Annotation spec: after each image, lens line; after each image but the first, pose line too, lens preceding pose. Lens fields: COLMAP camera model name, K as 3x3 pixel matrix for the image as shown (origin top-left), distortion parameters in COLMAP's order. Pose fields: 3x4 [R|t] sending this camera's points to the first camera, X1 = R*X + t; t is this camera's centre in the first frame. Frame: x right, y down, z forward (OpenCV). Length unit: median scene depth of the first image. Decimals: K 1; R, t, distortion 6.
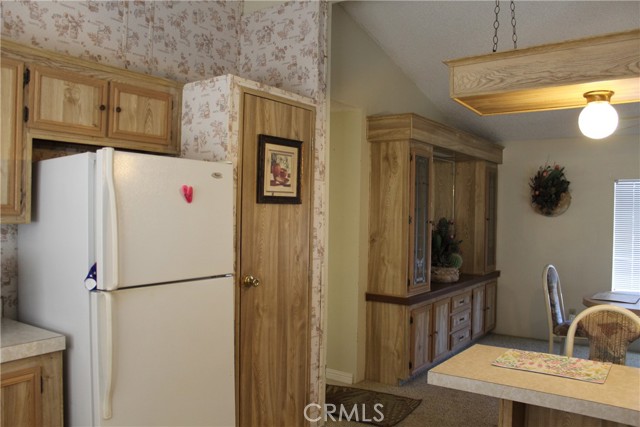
lens RADIAL K [[518.8, 0, 298.6], [0, 518.8, 212.9], [0, 0, 1]] dist [-0.093559, -0.000355]
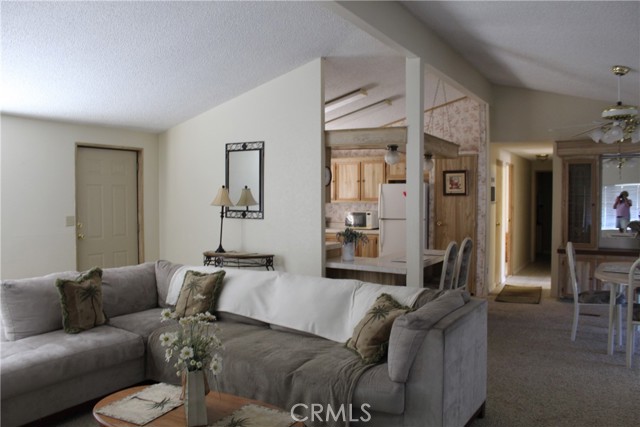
lens RADIAL K [[518.8, 0, 298.6], [0, 518.8, 212.9], [0, 0, 1]] dist [-0.093559, -0.000355]
pose [[0.087063, 0.009204, -0.996160, 2.360027], [-0.008601, 0.999927, 0.008487, 0.050066], [0.996166, 0.007829, 0.087136, -0.001073]]
